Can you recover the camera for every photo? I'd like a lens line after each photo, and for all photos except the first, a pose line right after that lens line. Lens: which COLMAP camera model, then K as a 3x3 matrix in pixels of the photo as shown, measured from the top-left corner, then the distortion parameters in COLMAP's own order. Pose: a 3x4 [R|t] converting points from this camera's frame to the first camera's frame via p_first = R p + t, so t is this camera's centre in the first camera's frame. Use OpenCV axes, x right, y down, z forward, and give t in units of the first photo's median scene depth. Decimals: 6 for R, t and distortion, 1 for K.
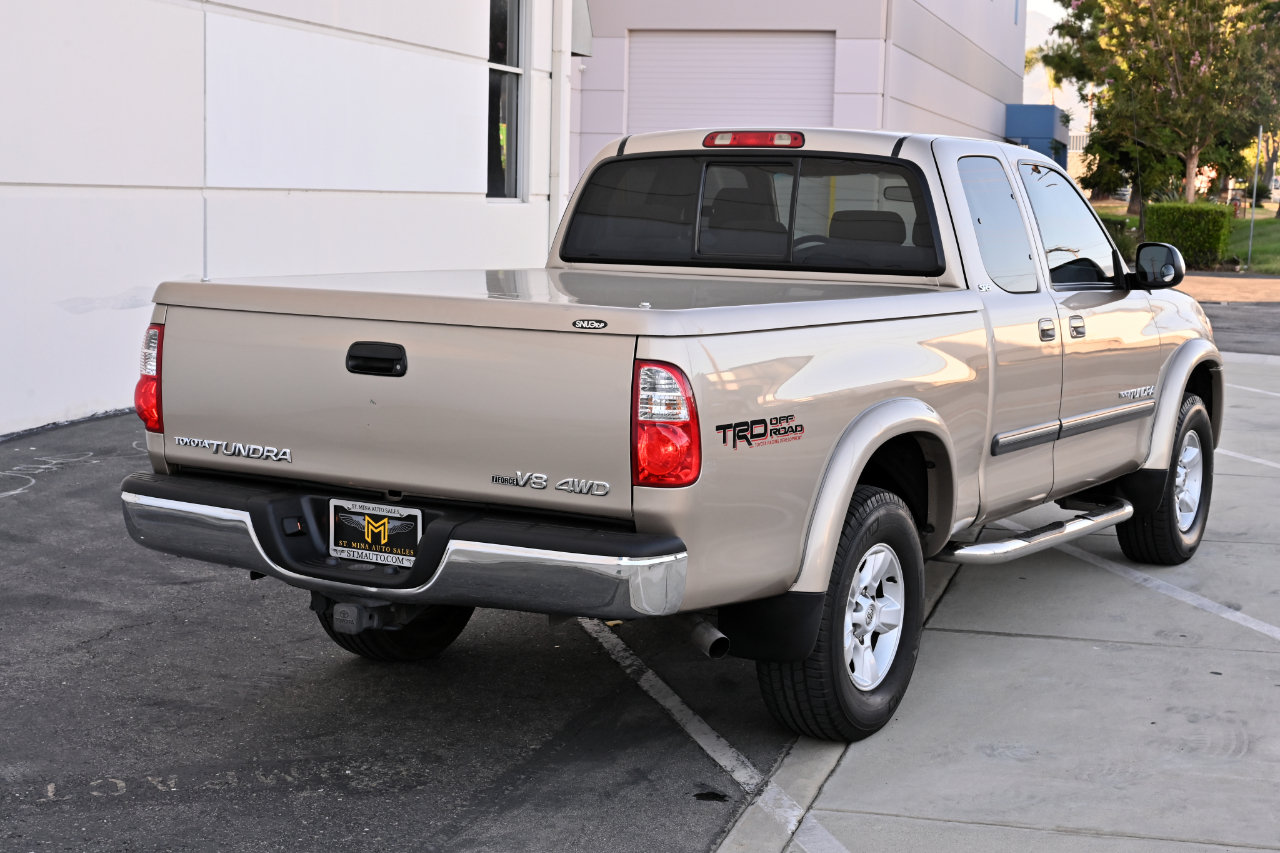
lens RADIAL K [[1880.5, 0, 601.5], [0, 1880.5, 432.8], [0, 0, 1]] dist [-0.014270, 0.000000]
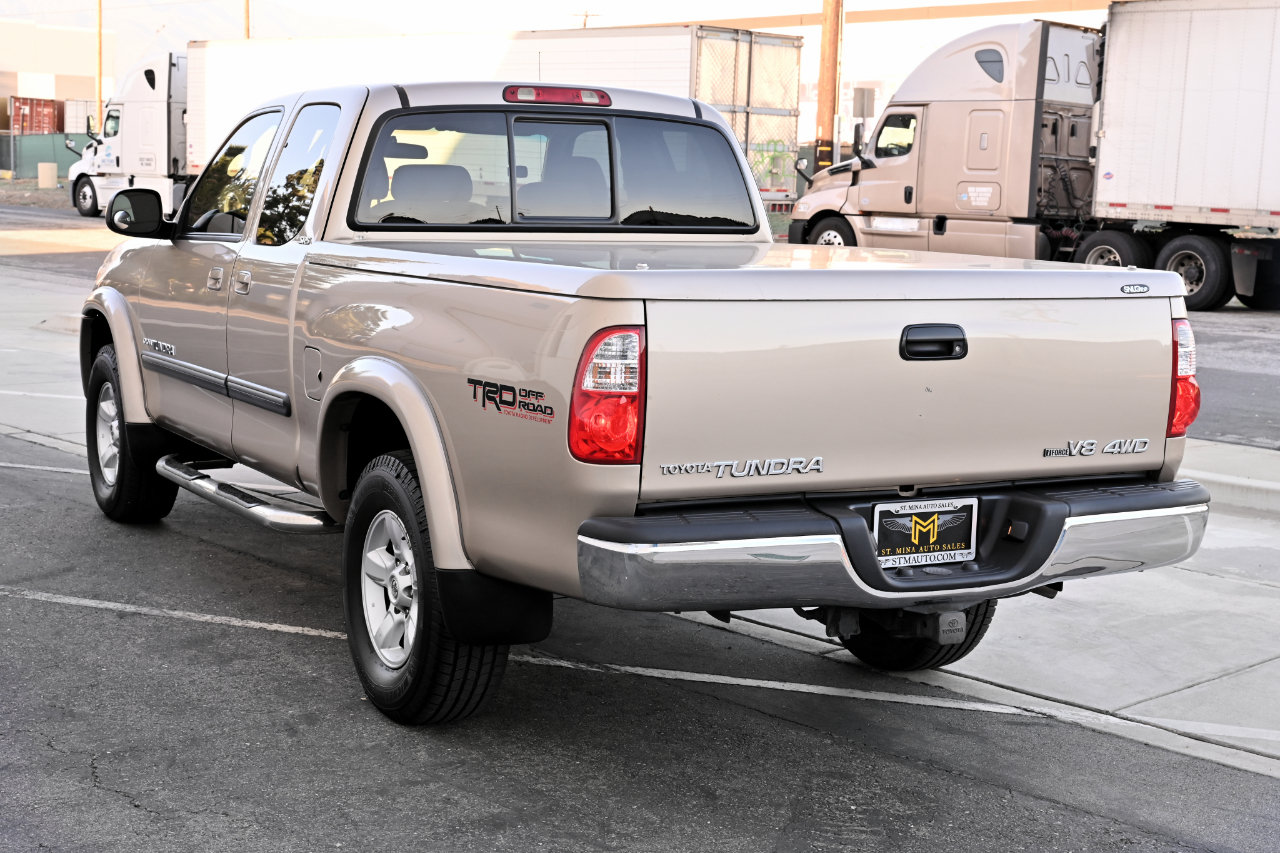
lens RADIAL K [[1880.5, 0, 585.6], [0, 1880.5, 424.4], [0, 0, 1]] dist [-0.014270, 0.000000]
pose [[0.550830, -0.113215, 0.826903, -0.950645], [0.090621, 0.993012, 0.075592, -0.082193], [-0.829683, 0.033297, 0.557241, 0.617292]]
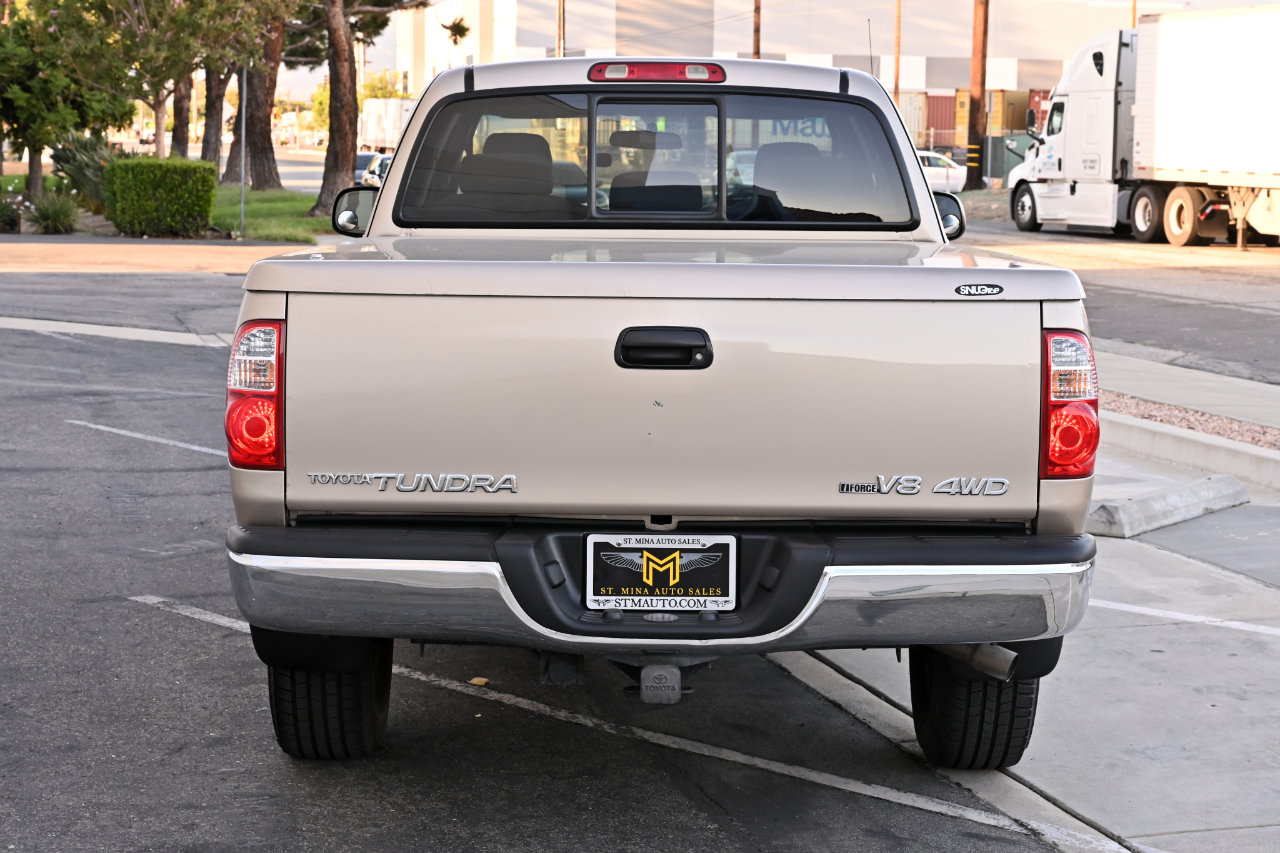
lens RADIAL K [[2313.6, 0, 573.0], [0, 2313.6, 440.5], [0, 0, 1]] dist [-0.010875, 0.000000]
pose [[0.871019, -0.069485, 0.486310, -0.605493], [0.070325, 0.997387, 0.016552, -0.019112], [-0.486190, 0.019782, 0.873629, 0.178990]]
